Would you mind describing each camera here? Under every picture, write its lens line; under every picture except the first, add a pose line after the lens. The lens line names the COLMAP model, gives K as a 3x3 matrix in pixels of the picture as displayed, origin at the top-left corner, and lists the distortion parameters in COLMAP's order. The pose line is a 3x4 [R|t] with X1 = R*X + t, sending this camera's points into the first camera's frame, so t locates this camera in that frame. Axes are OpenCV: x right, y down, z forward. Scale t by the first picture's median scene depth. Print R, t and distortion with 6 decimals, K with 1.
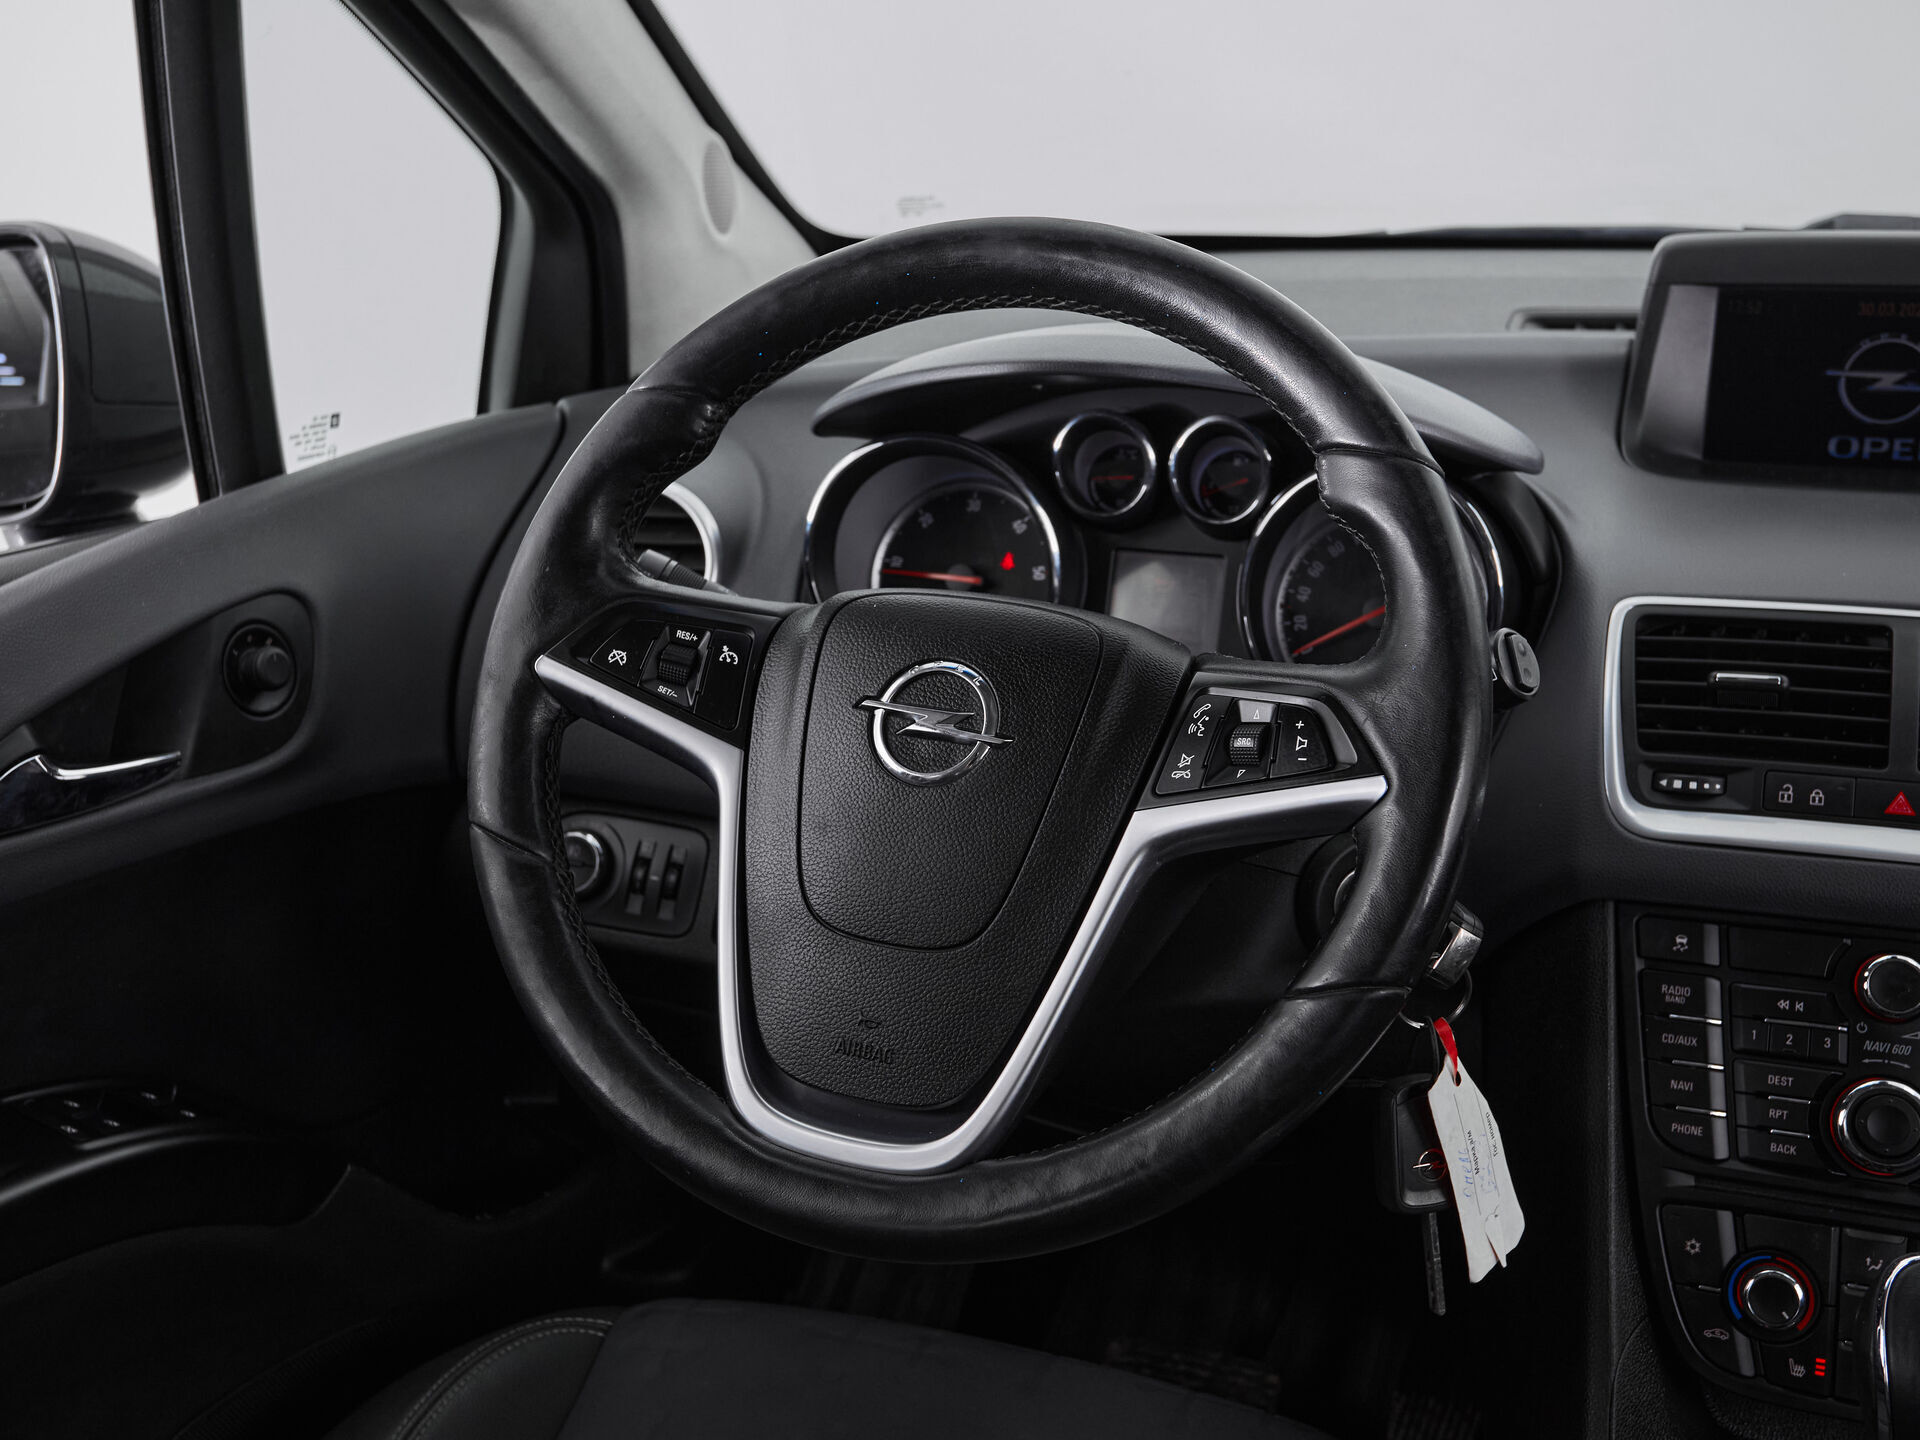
lens RADIAL K [[2069.7, 0, 923.5], [0, 2069.7, 717.8], [0, 0, 1]] dist [-0.010222, 0.025031]
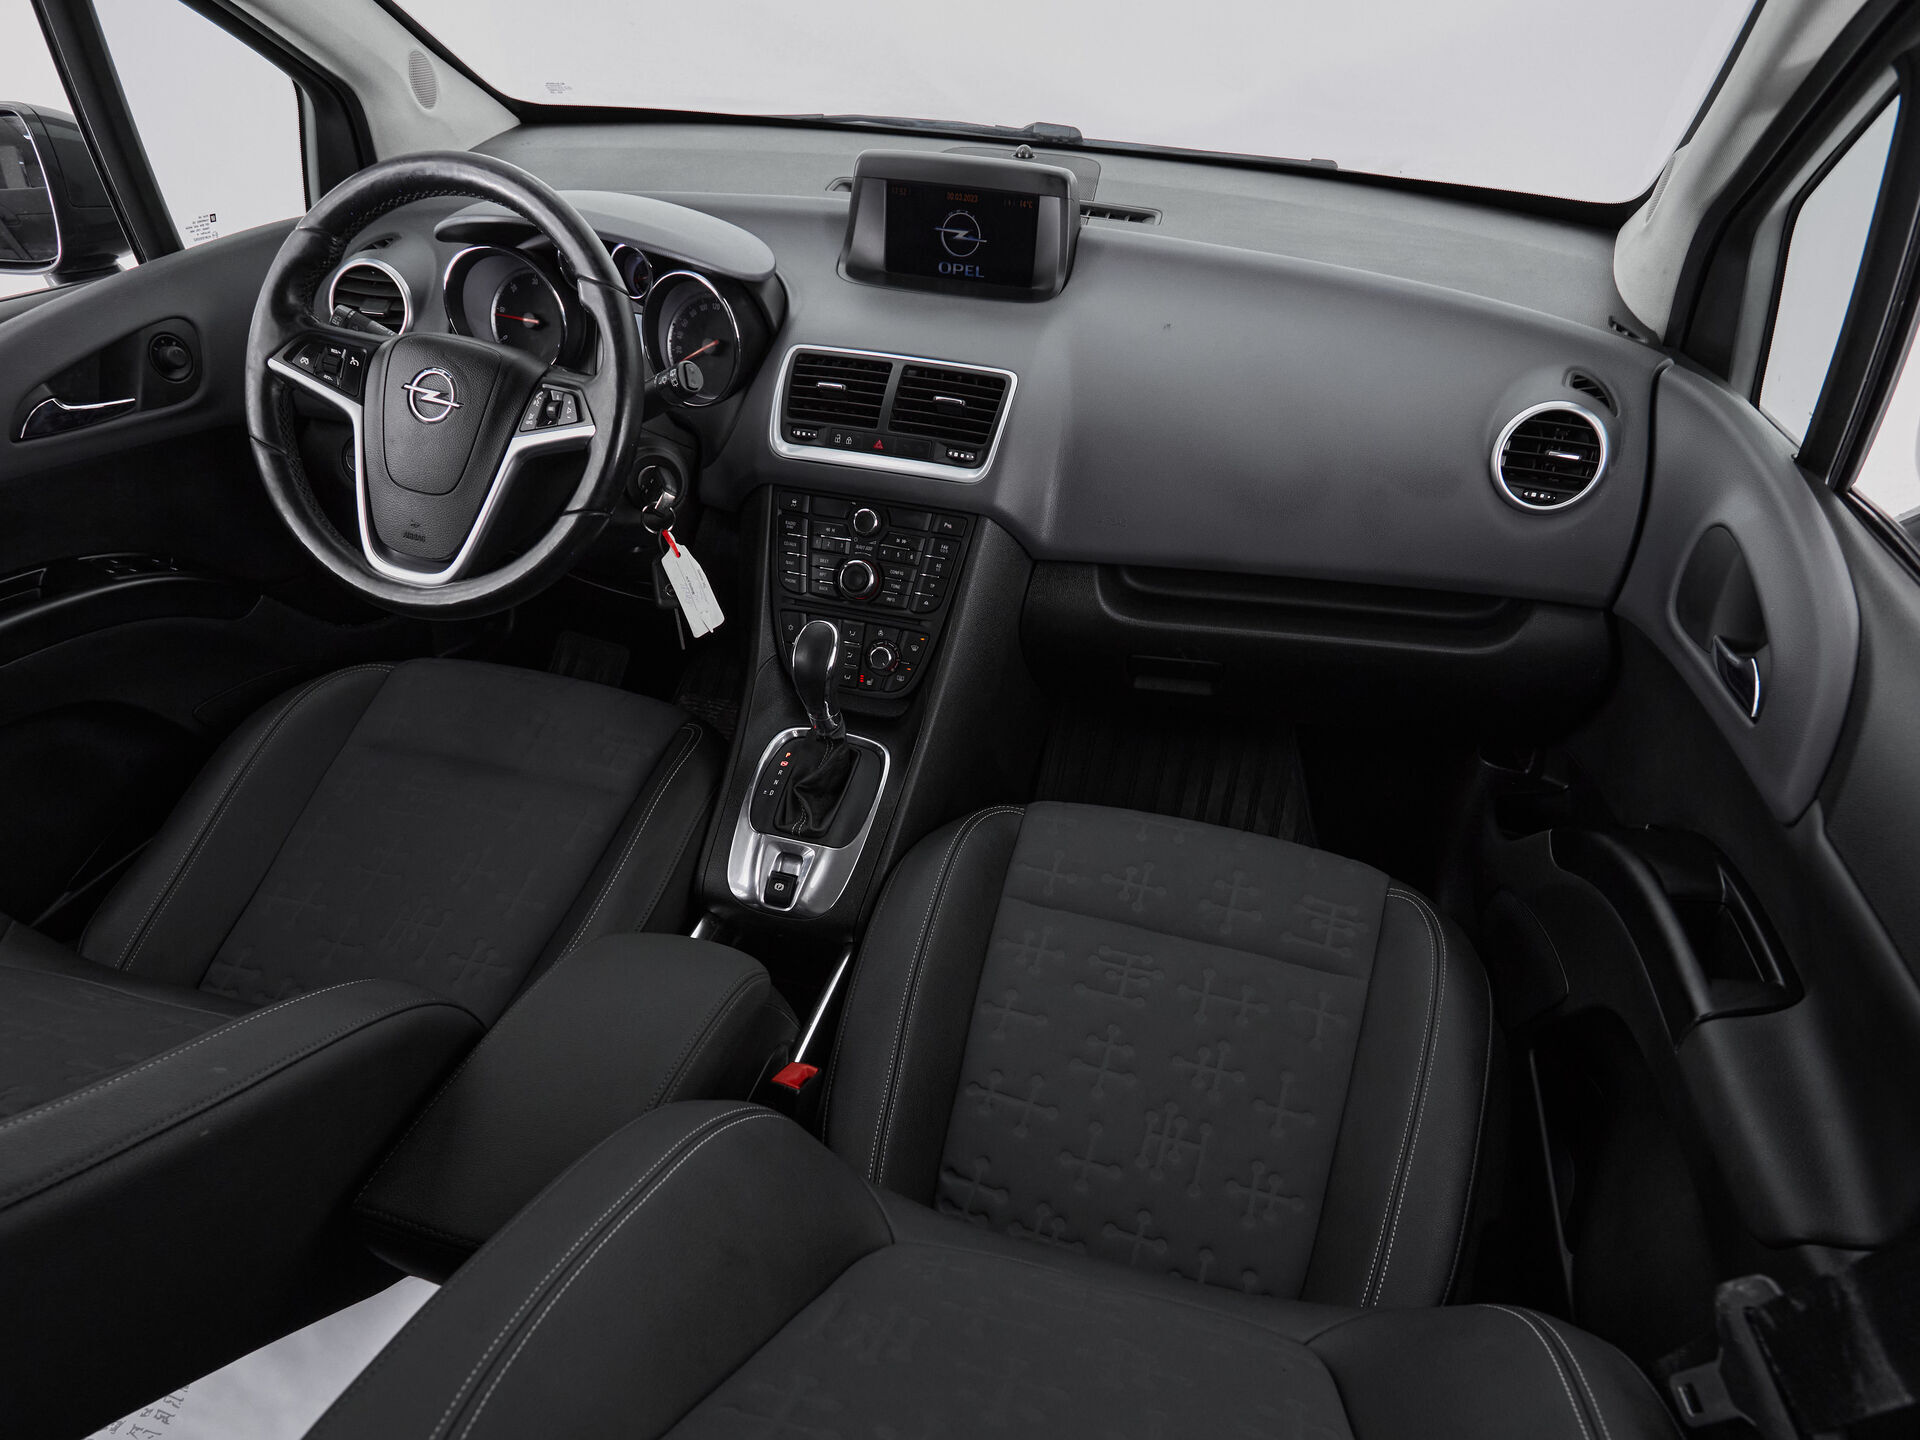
lens RADIAL K [[1245.4, 0, 960.9], [0, 1245.4, 879.6], [0, 0, 1]] dist [0.000285, 0.000777]
pose [[0.996276, -0.002627, 0.086184, 0.444462], [-0.029520, 0.928739, 0.369557, -0.026268], [-0.081014, -0.370725, 0.925203, -0.533555]]
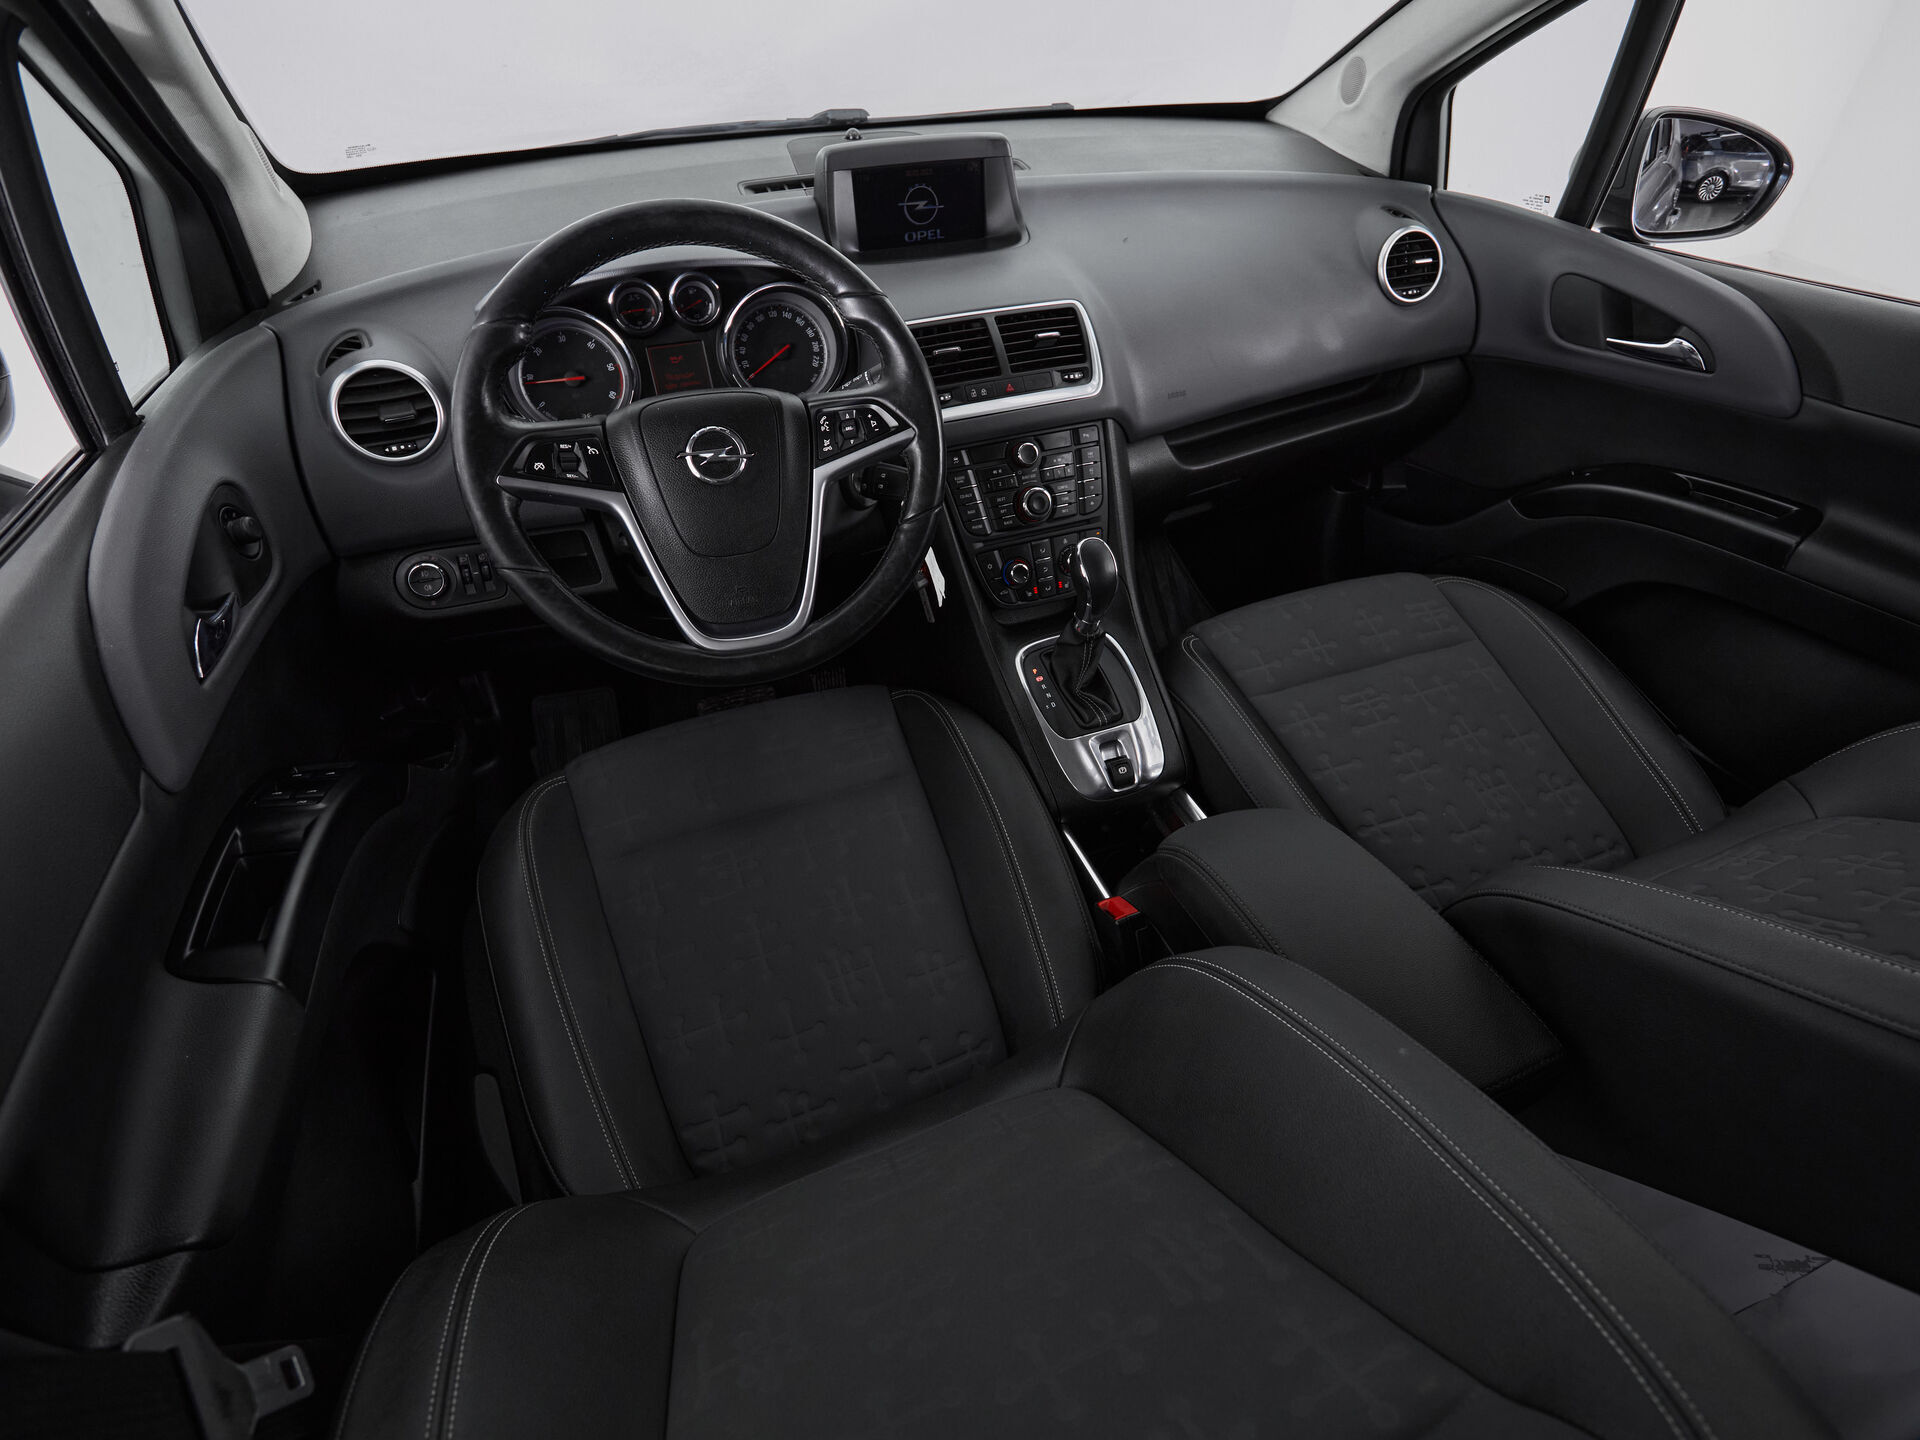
lens RADIAL K [[1022.3, 0, 1006.5], [0, 1022.3, 718.2], [0, 0, 1]] dist [-0.002114, -0.000615]
pose [[0.734683, -0.413544, 0.537794, -0.439823], [0.199916, 0.889498, 0.410886, -0.125894], [-0.648286, -0.194357, 0.736173, -0.075321]]
